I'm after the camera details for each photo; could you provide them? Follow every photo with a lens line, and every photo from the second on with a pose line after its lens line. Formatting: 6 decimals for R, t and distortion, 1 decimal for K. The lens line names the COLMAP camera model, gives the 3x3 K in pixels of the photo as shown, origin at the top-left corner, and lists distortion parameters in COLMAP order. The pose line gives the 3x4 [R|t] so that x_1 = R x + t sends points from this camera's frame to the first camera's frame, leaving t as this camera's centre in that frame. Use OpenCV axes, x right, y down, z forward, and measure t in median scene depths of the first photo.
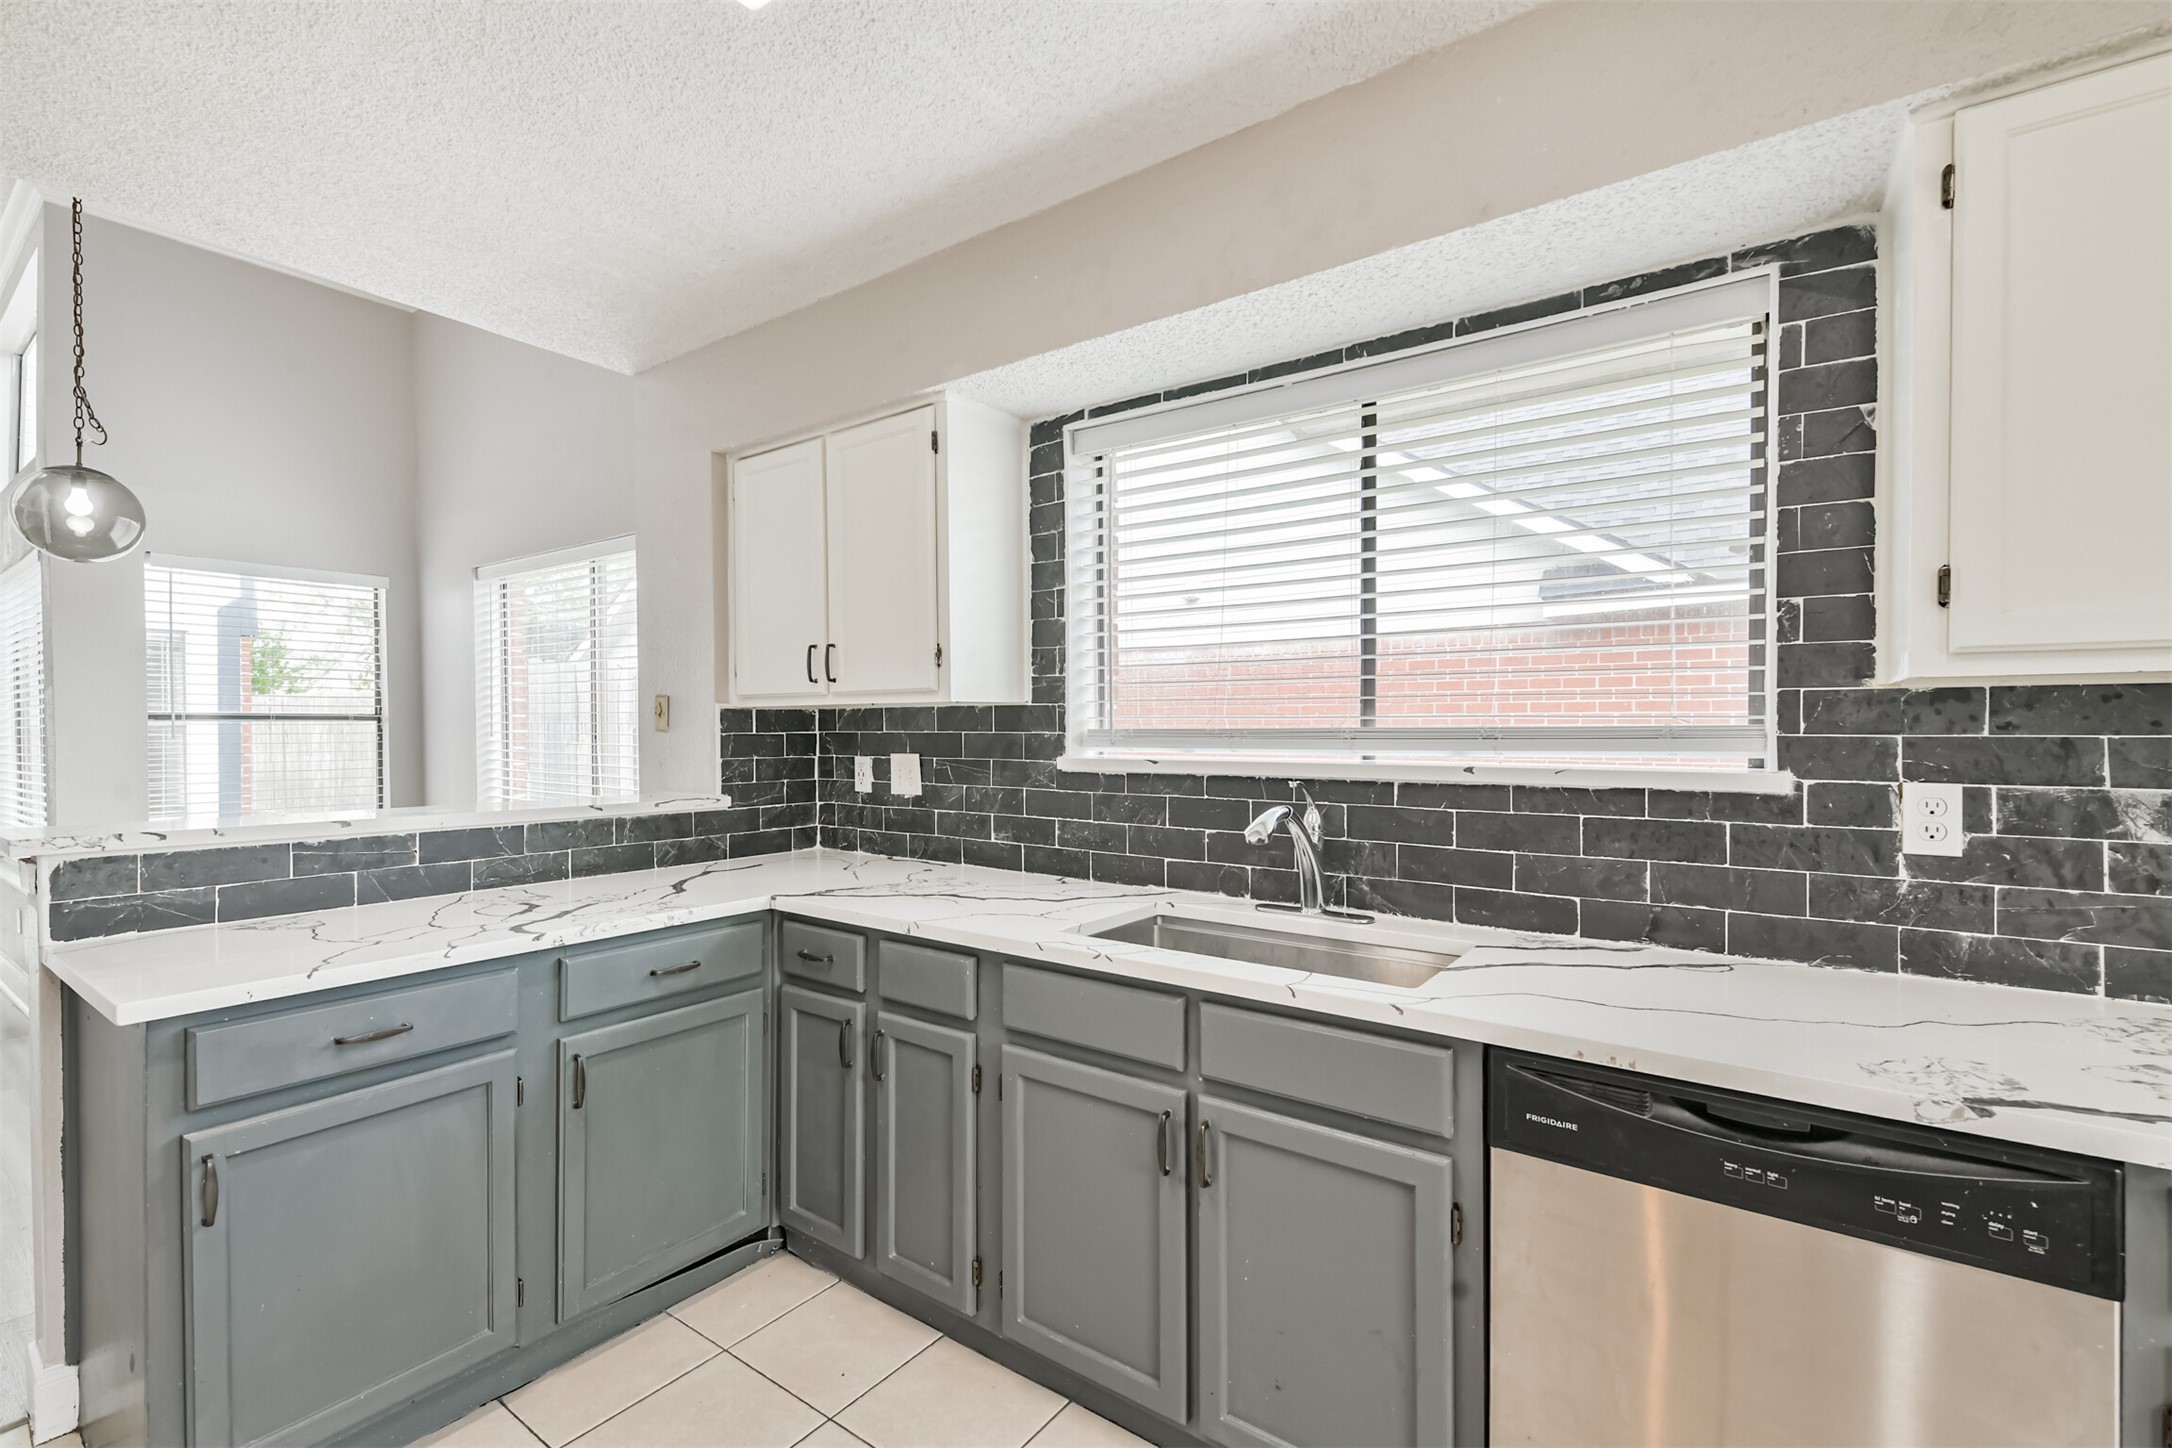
lens RADIAL K [[935.5, 0, 1102.2], [0, 935.5, 735.5], [0, 0, 1]] dist [0.029894, -0.005795]
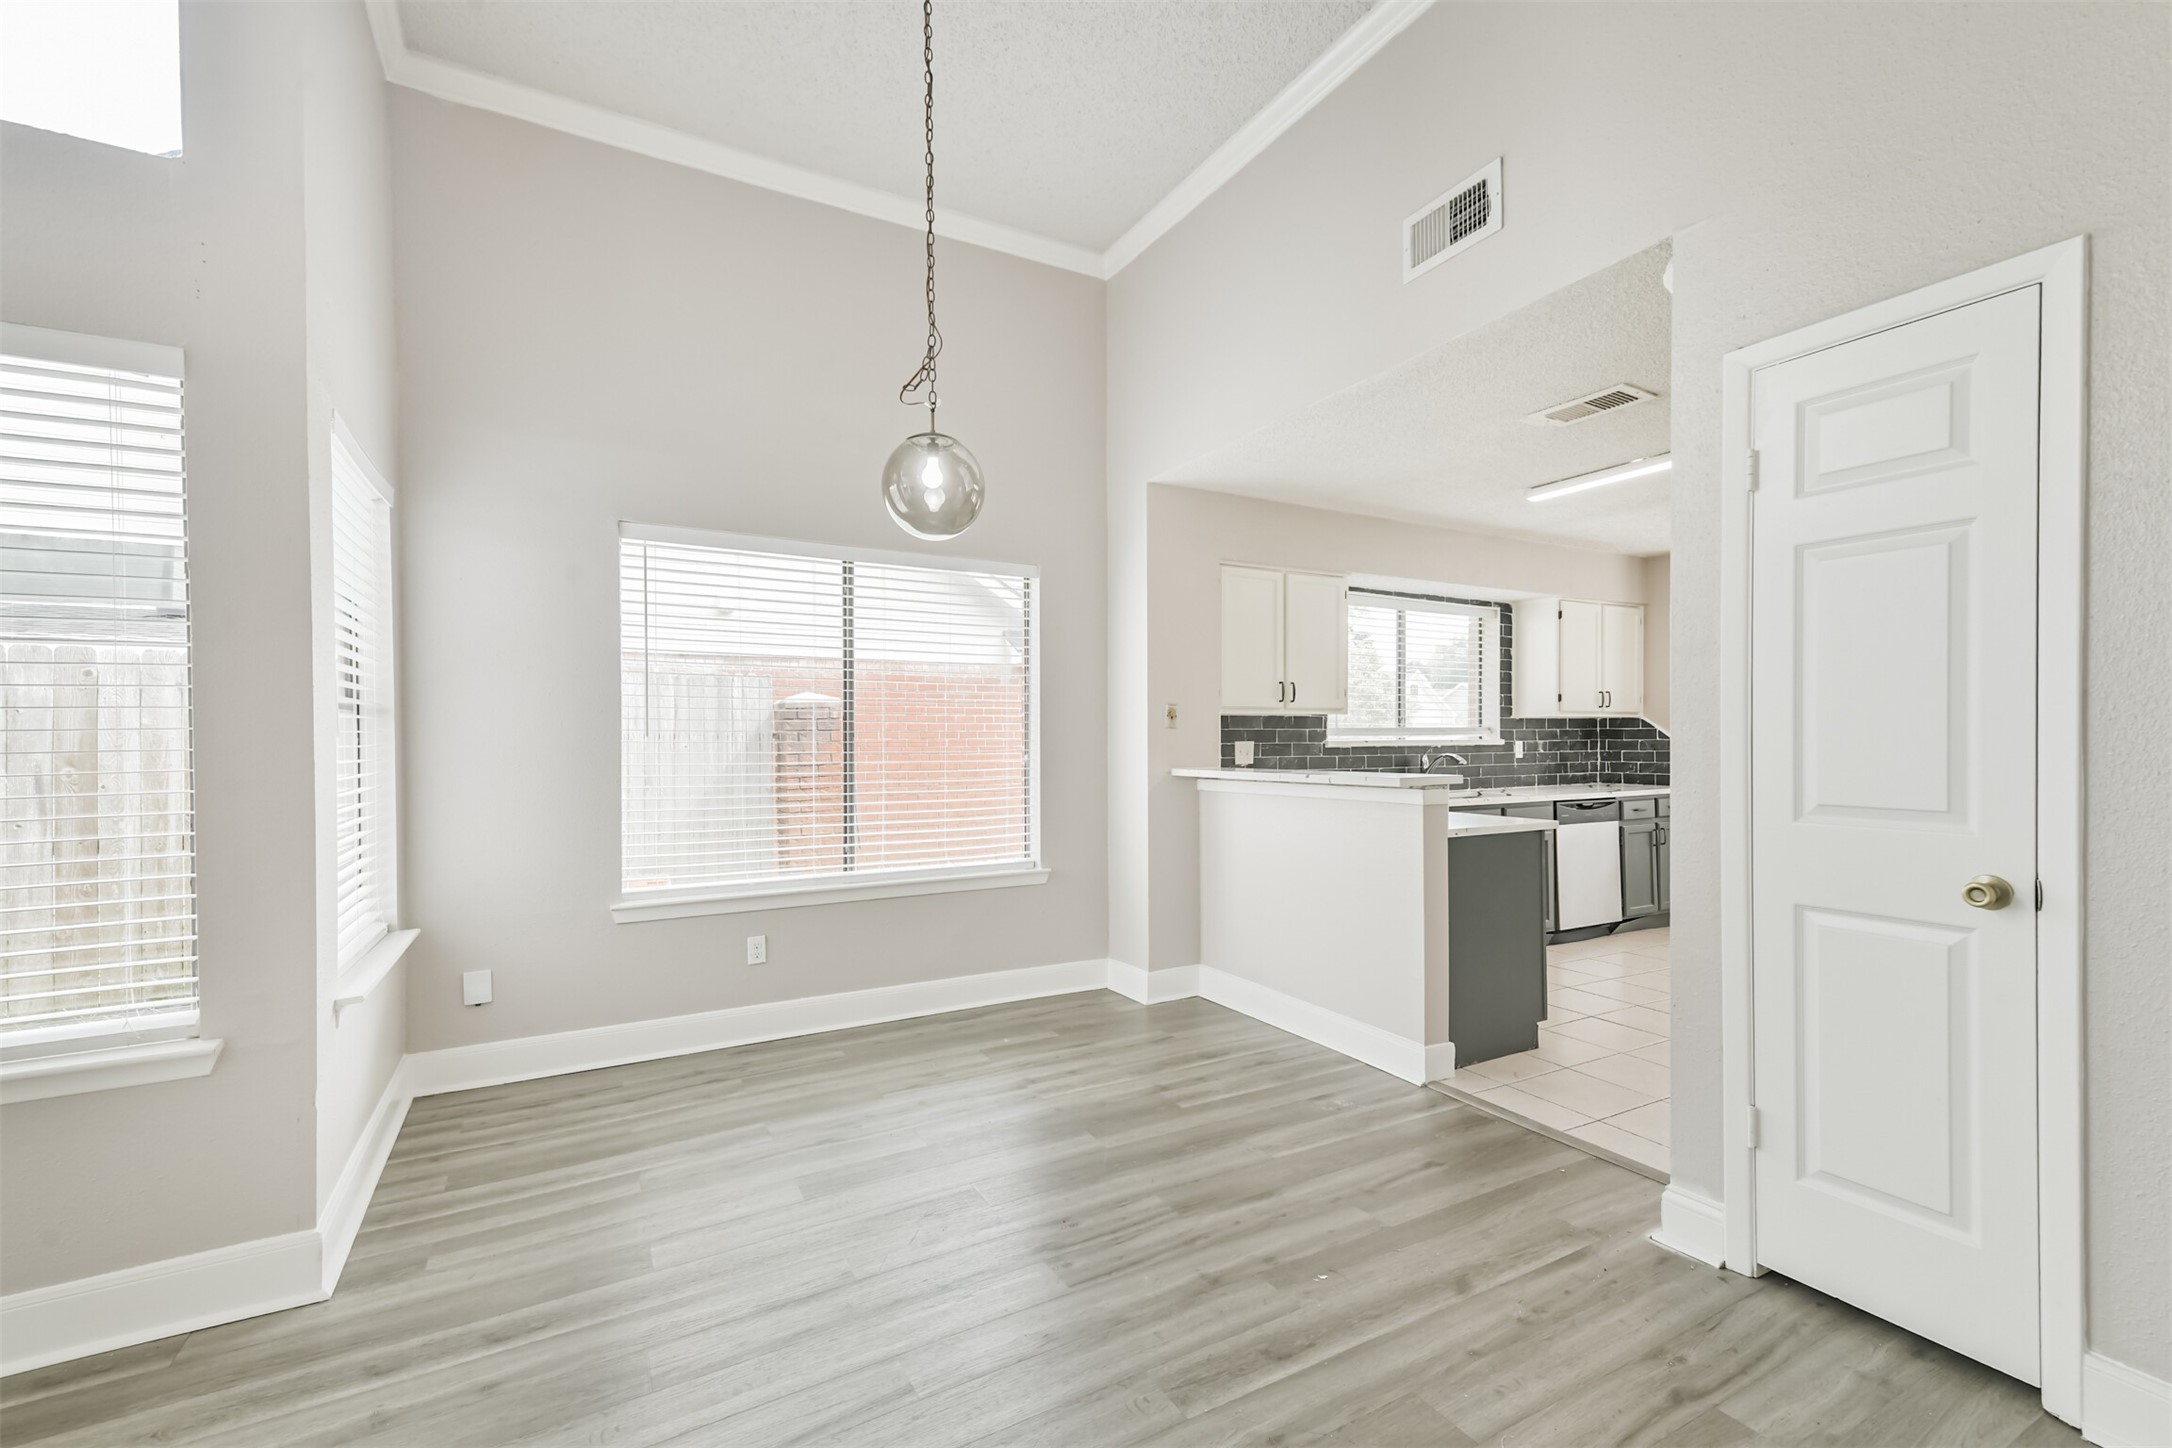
lens RADIAL K [[935.5, 0, 1095.8], [0, 935.5, 735.1], [0, 0, 1]] dist [0.029894, -0.005795]
pose [[0.411829, -0.000202, 0.911261, -2.333674], [0.010263, 0.999938, -0.004416, 0.015049], [-0.911204, 0.011171, 0.411805, 0.624676]]
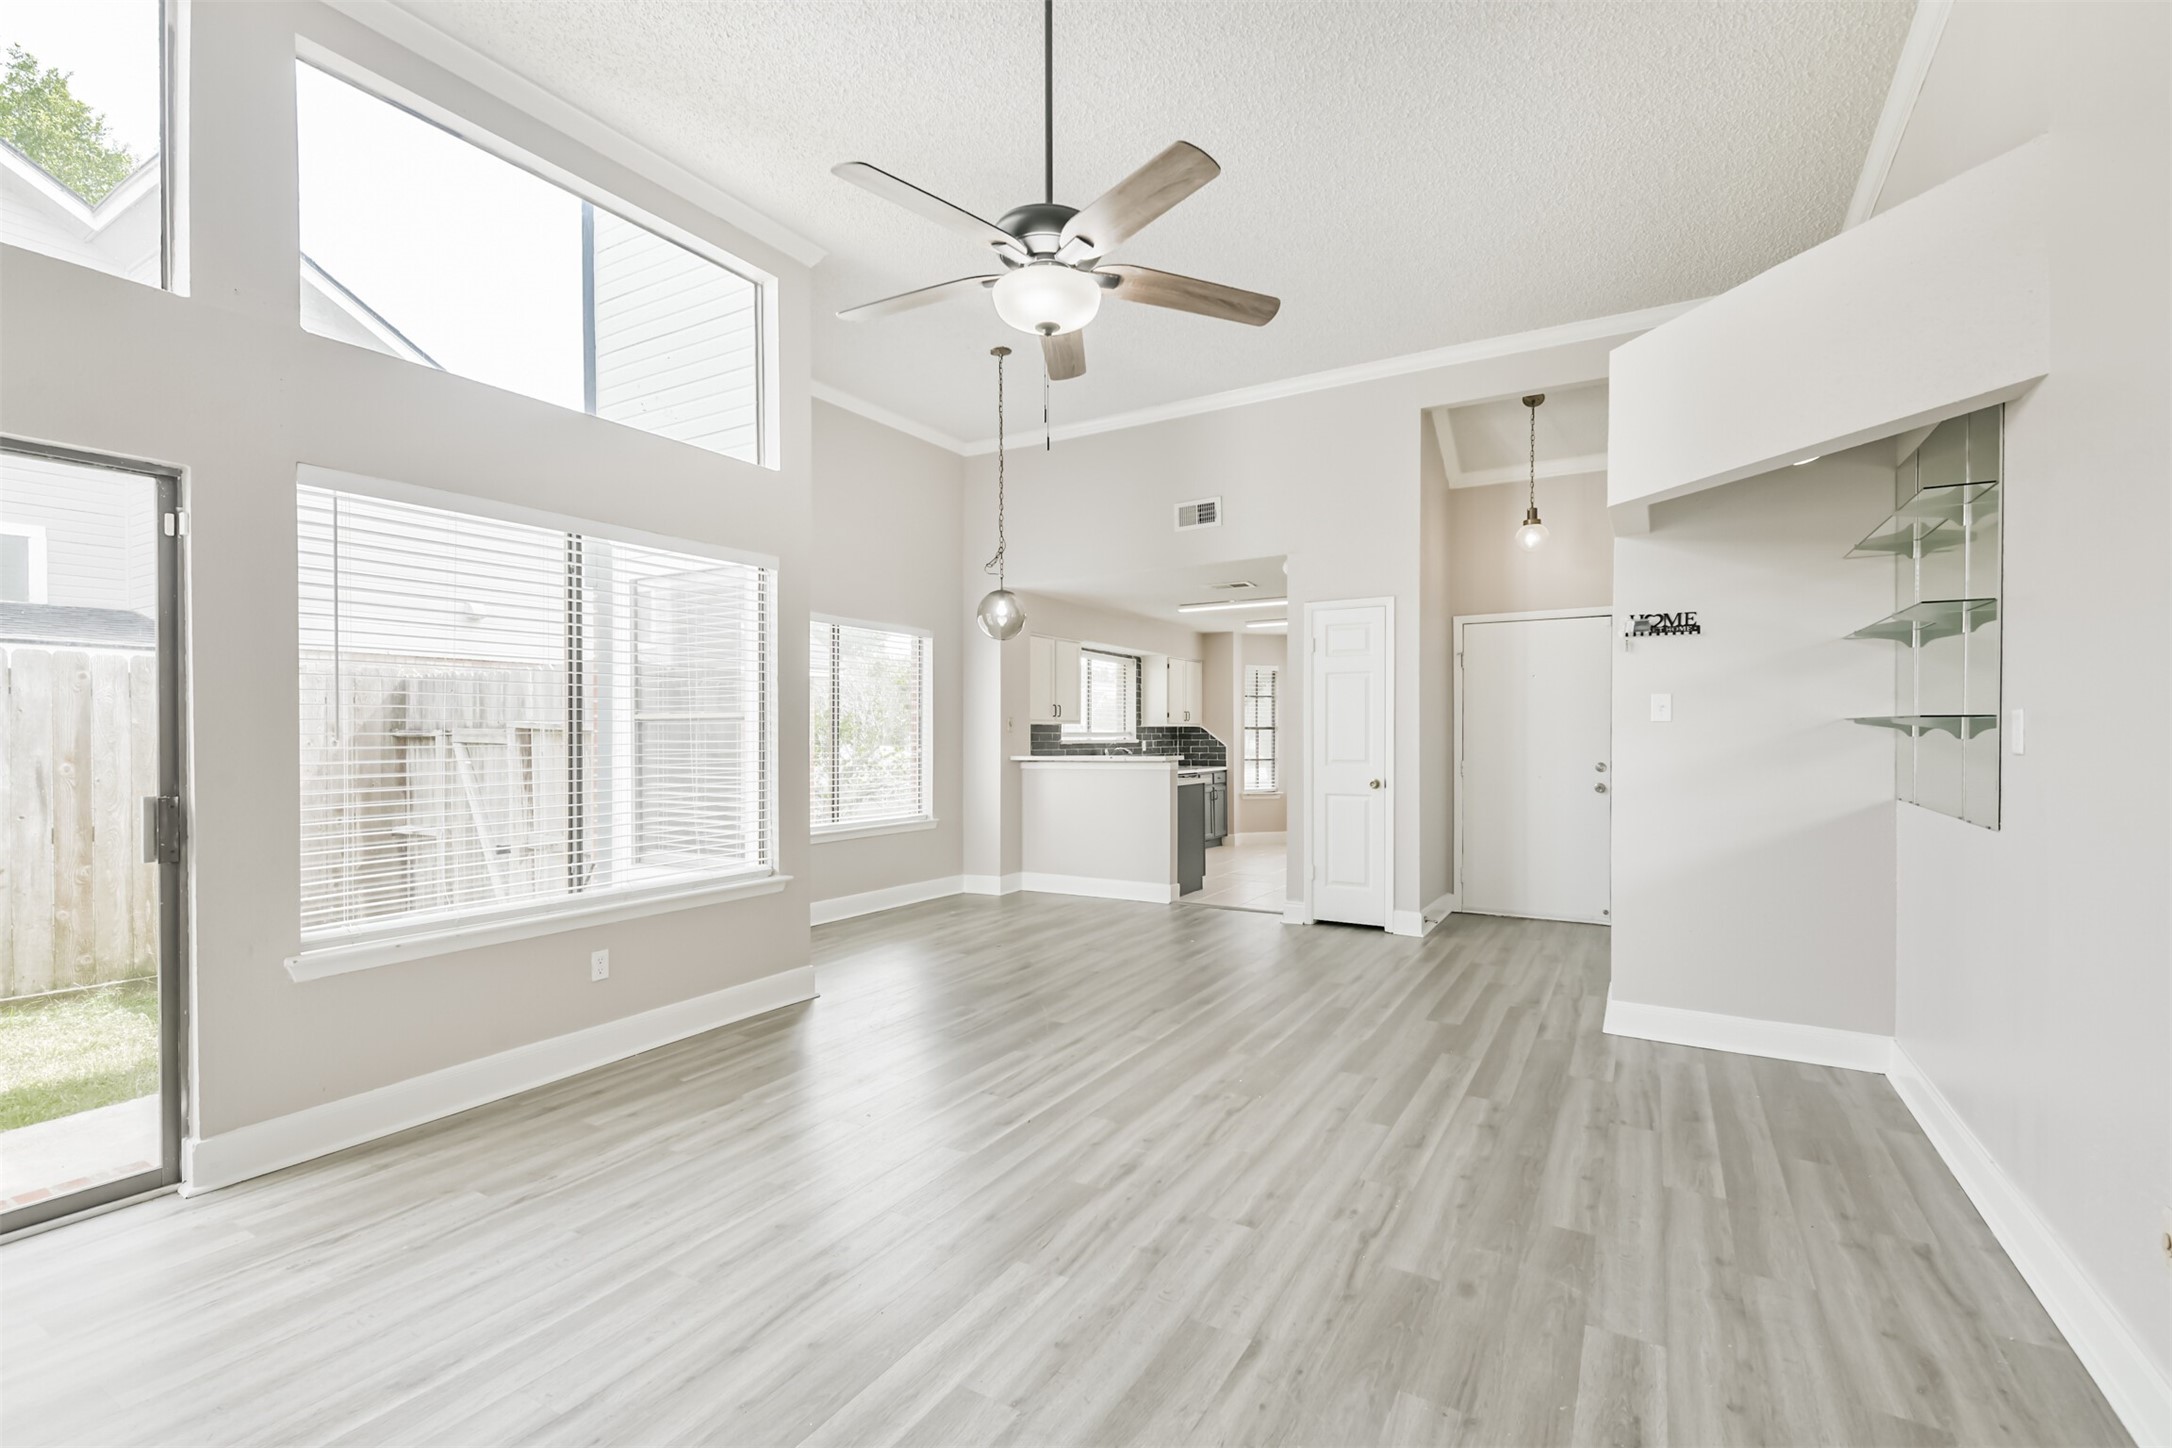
lens RADIAL K [[935.5, 0, 1105.6], [0, 935.5, 737.2], [0, 0, 1]] dist [0.029894, -0.005795]
pose [[-0.103878, 0.000362, 0.994590, -3.747949], [0.008566, 0.999963, 0.000531, 0.013353], [-0.994553, 0.008575, -0.103877, 1.260221]]
